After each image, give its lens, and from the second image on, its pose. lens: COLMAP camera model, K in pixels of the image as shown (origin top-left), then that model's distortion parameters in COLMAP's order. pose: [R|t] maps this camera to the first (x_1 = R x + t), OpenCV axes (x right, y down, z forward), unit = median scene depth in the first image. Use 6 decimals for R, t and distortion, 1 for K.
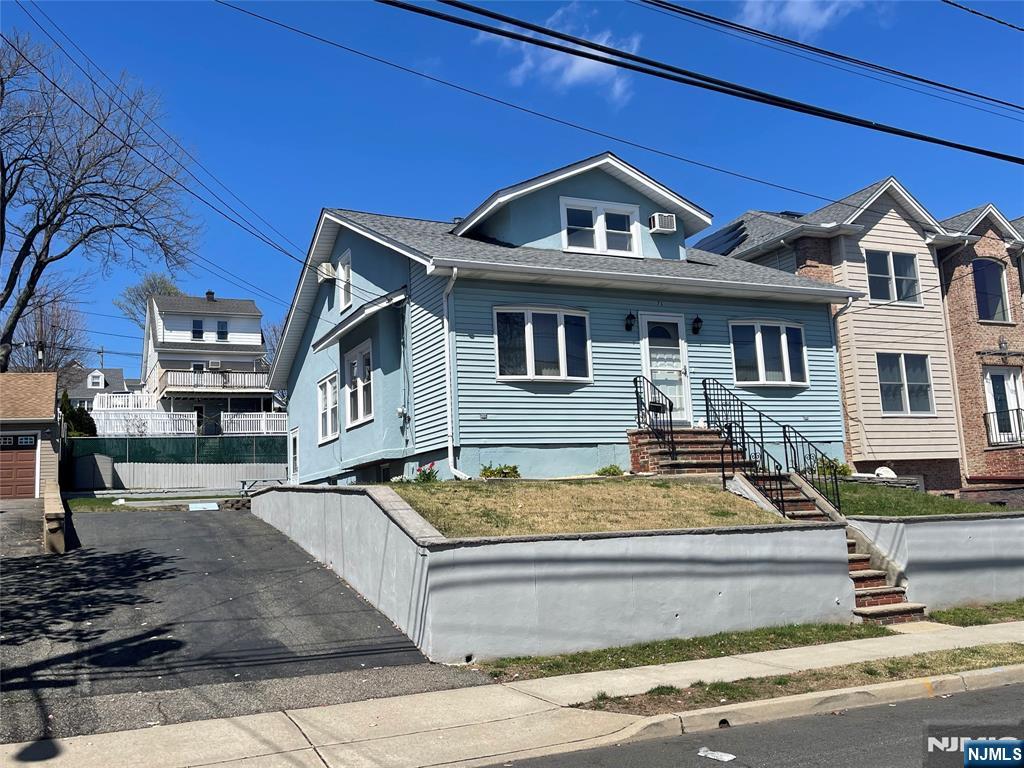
lens RADIAL K [[943.4, 0, 507.6], [0, 943.4, 388.0], [0, 0, 1]] dist [0.039581, 0.000000]
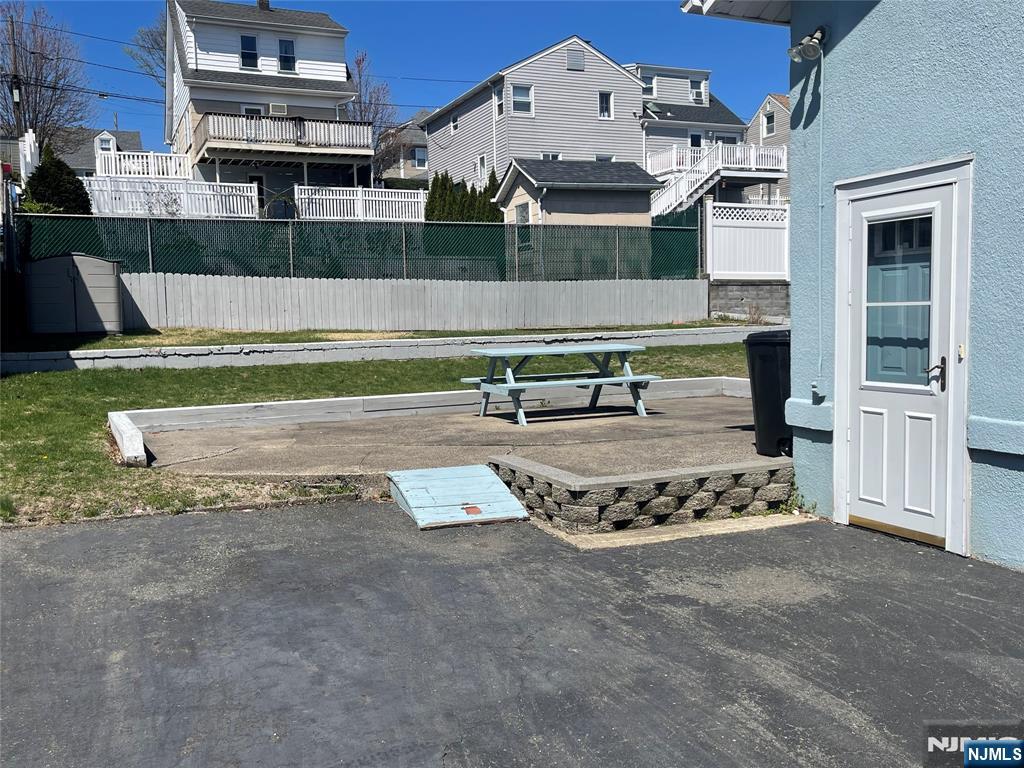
lens RADIAL K [[943.4, 0, 507.9], [0, 943.4, 385.8], [0, 0, 1]] dist [0.039581, 0.000000]
pose [[0.999405, 0.024497, -0.024282, -0.408533], [-0.018865, 0.977567, 0.209777, 0.061372], [0.028876, -0.209194, 0.977448, 1.033935]]
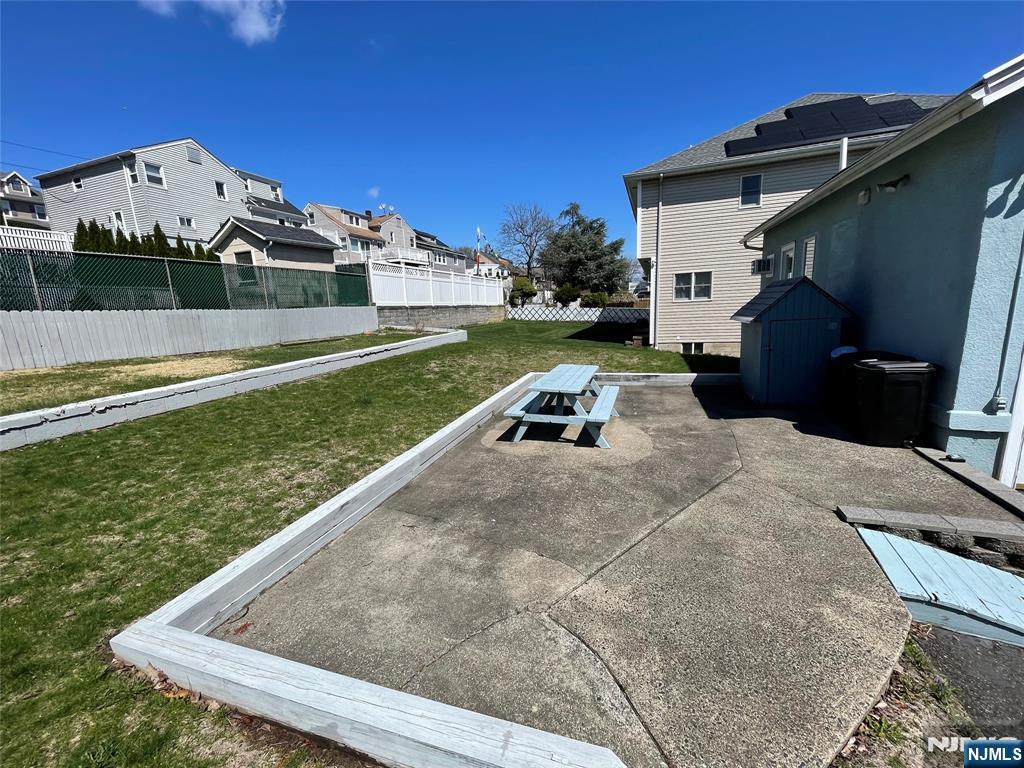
lens RADIAL K [[412.1, 0, 510.6], [0, 412.1, 384.3], [0, 0, 1]] dist [-0.001889, 0.000717]
pose [[0.704595, -0.118039, 0.699724, -0.619940], [-0.088306, 0.963818, 0.251511, 0.087895], [-0.704094, -0.239003, 0.668677, 1.382841]]
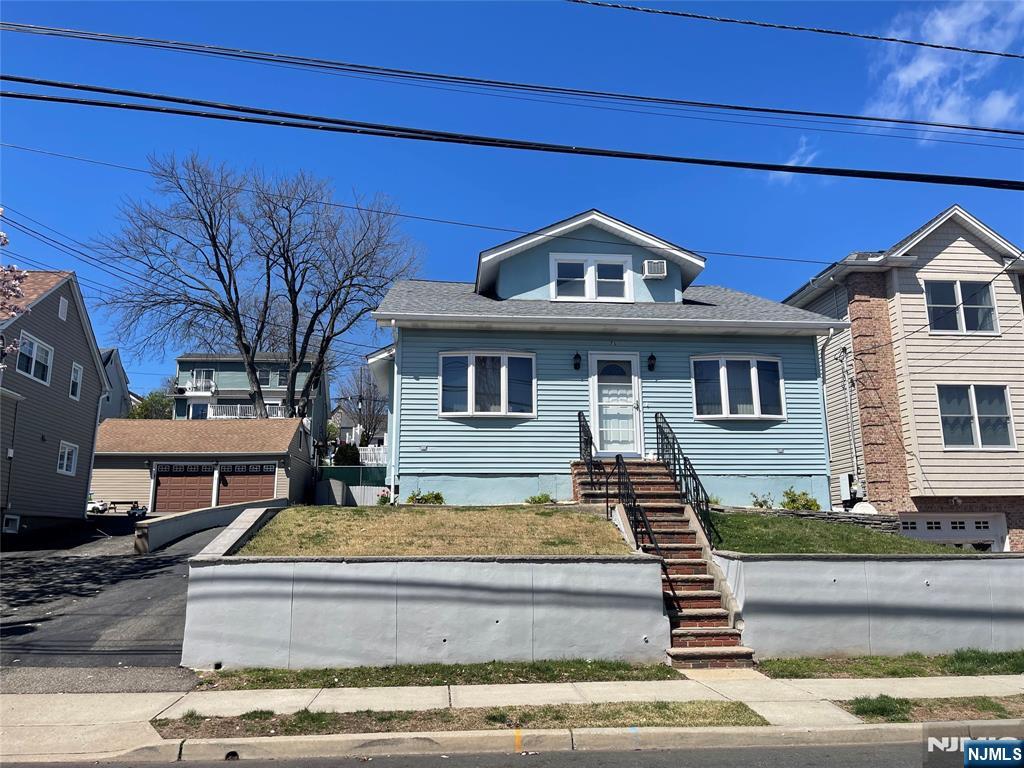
lens RADIAL K [[773.0, 0, 514.1], [0, 773.0, 388.3], [0, 0, 1]] dist [0.033547, -0.005133]
pose [[0.940081, -0.026968, -0.339883, 0.317356], [0.009198, 0.998510, -0.053786, 0.006955], [0.340827, 0.047437, 0.938928, 0.127401]]
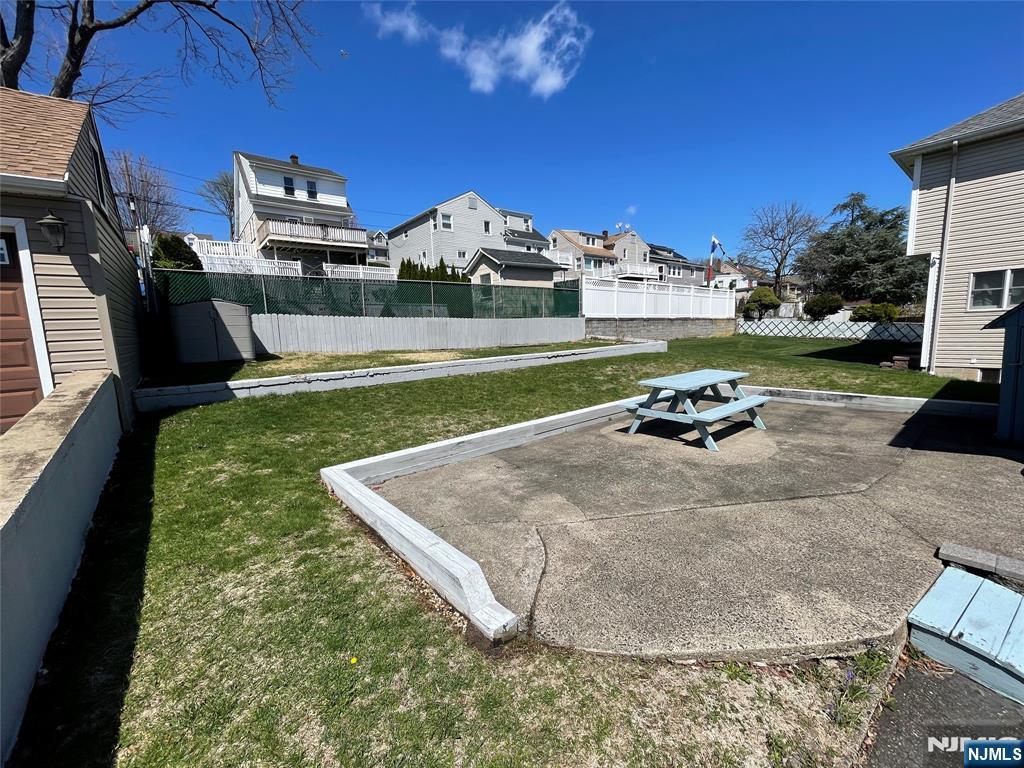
lens RADIAL K [[412.1, 0, 511.0], [0, 412.1, 385.0], [0, 0, 1]] dist [-0.001889, 0.000717]
pose [[0.972402, -0.016389, 0.232733, -0.582676], [-0.044772, 0.965882, 0.255084, 0.088480], [-0.228974, -0.258464, 0.938492, 1.308565]]
